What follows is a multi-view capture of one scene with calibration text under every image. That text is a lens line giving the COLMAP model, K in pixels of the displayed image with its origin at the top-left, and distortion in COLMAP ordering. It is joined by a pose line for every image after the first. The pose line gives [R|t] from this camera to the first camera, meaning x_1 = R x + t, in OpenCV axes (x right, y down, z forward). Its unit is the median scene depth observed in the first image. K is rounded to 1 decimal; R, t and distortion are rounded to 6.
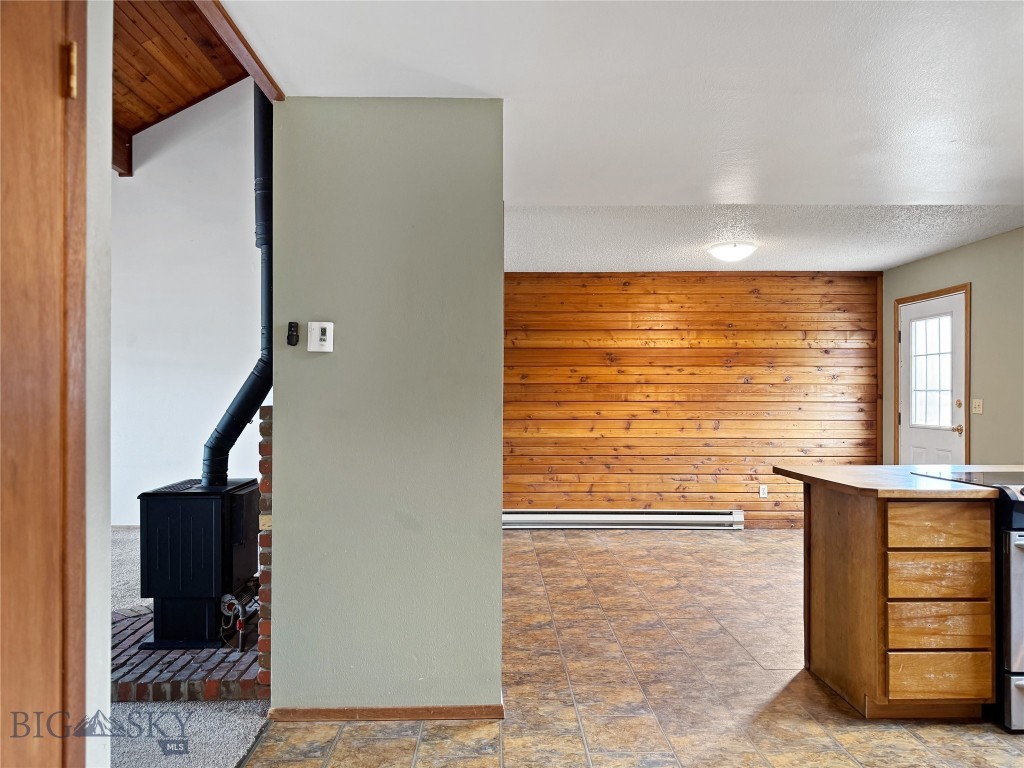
lens RADIAL K [[707.2, 0, 504.0], [0, 707.2, 393.4], [0, 0, 1]] dist [-0.045350, -0.000147]
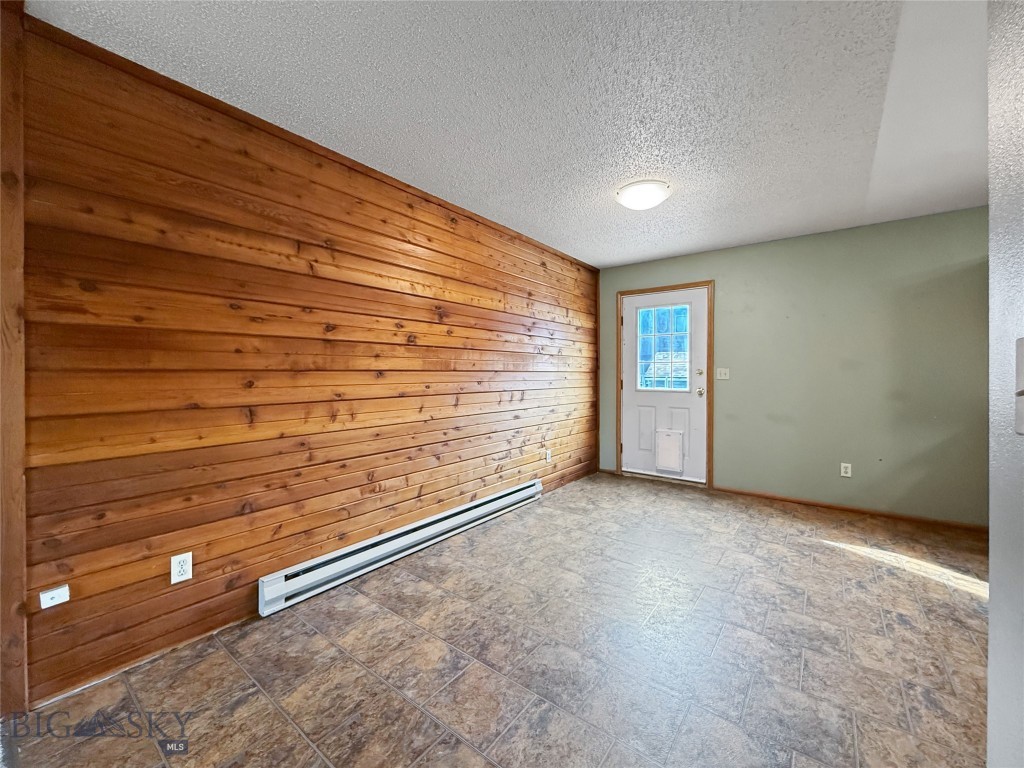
lens RADIAL K [[409.9, 0, 513.6], [0, 409.9, 375.8], [0, 0, 1]] dist [0.001833, -0.000419]
pose [[0.614227, -0.007212, 0.789096, -0.147110], [-0.002192, 0.999939, 0.010846, 0.012014], [-0.789126, -0.008391, 0.614174, 0.668803]]
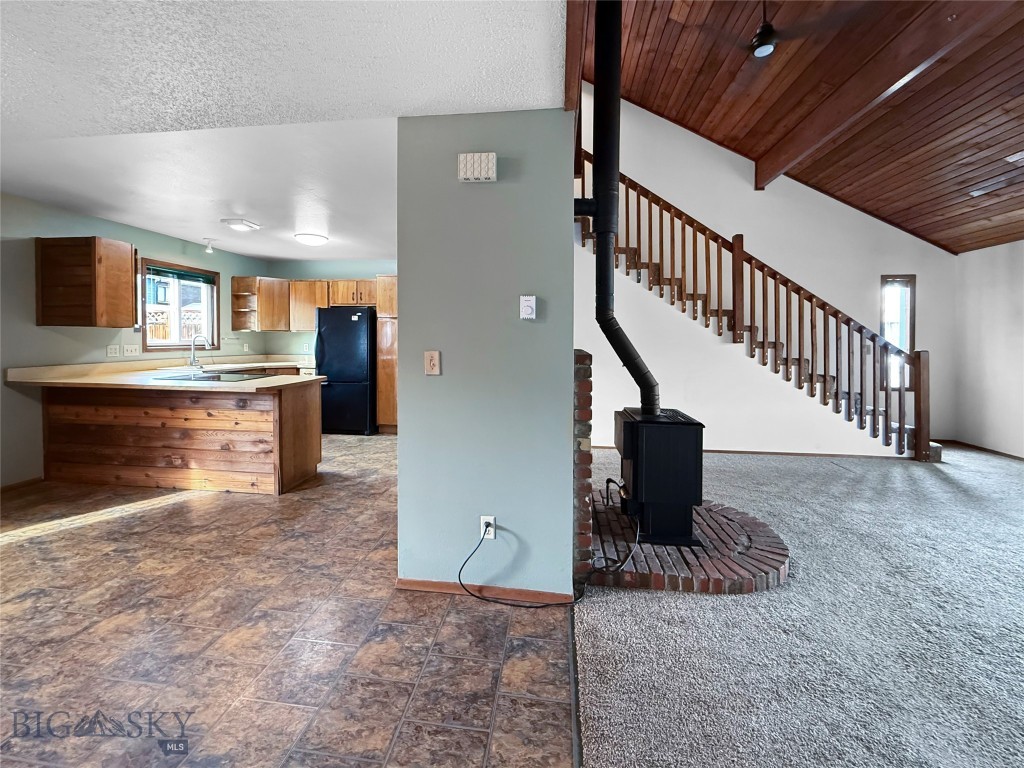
lens RADIAL K [[426.2, 0, 502.1], [0, 426.2, 340.7], [0, 0, 1]] dist [-0.003610, 0.000242]
pose [[-0.988481, -0.012940, 0.150793, -0.131222], [-0.012212, 0.999909, 0.005751, -0.002977], [-0.150853, 0.003843, -0.988549, 0.951059]]
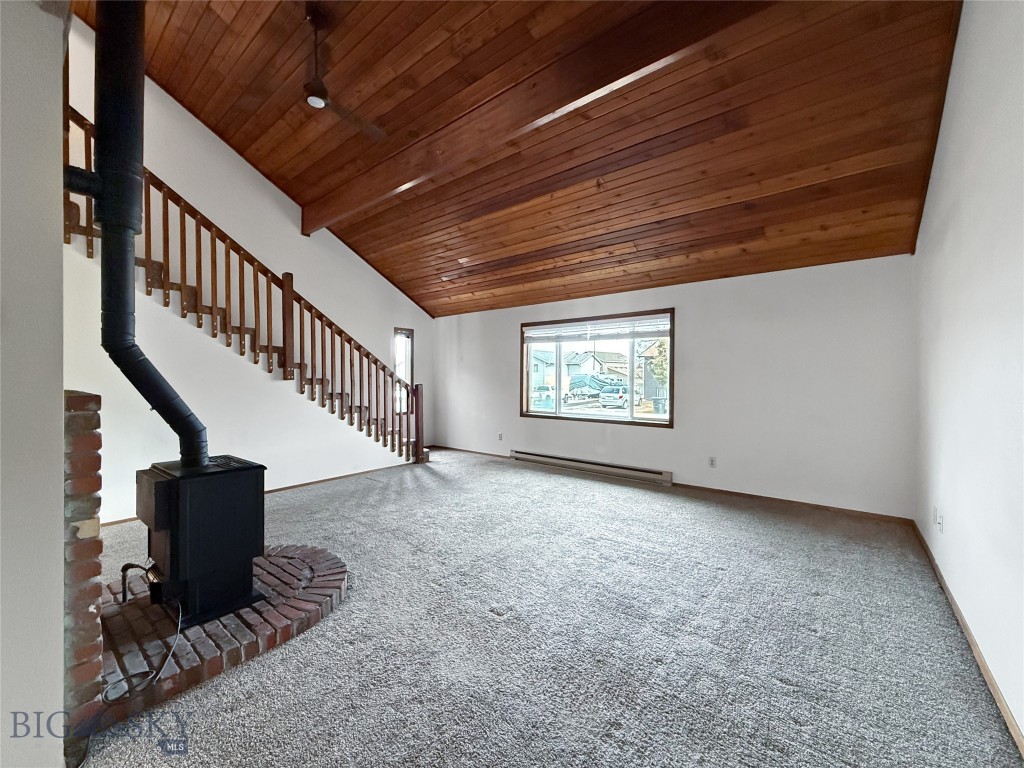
lens RADIAL K [[409.9, 0, 508.7], [0, 409.9, 377.1], [0, 0, 1]] dist [0.001833, -0.000419]
pose [[-0.643806, -0.007464, -0.765152, -0.122240], [-0.001217, 0.999961, -0.008730, 0.001130], [0.765188, -0.004689, -0.643790, 0.920596]]
